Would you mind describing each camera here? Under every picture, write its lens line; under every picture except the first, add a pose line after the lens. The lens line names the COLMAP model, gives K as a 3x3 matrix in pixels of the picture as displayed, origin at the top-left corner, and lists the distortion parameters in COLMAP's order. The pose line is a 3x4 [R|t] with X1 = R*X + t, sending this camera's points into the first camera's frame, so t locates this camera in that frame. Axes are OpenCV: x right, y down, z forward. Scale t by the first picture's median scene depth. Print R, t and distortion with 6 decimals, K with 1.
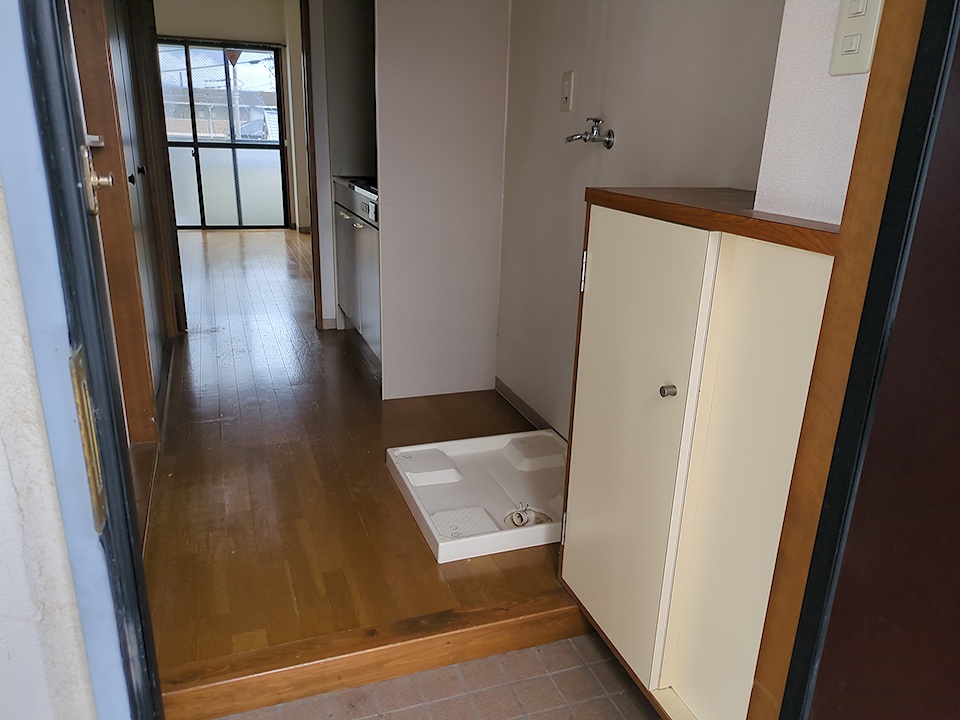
lens RADIAL K [[730.0, 0, 487.3], [0, 730.0, 365.8], [0, 0, 1]] dist [0.046095, -0.042585]
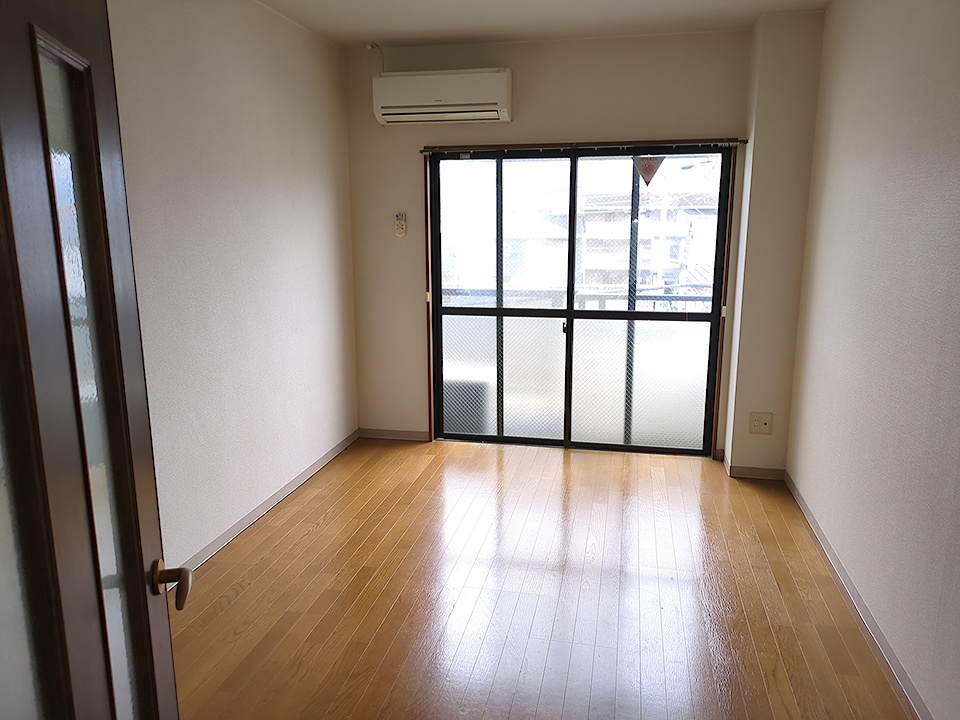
lens RADIAL K [[730.0, 0, 477.3], [0, 730.0, 366.9], [0, 0, 1]] dist [0.046095, -0.042585]
pose [[0.848434, 0.072999, -0.524243, -0.143583], [-0.137945, 0.986712, -0.085854, -0.194686], [0.511010, 0.145158, 0.847230, 0.459190]]
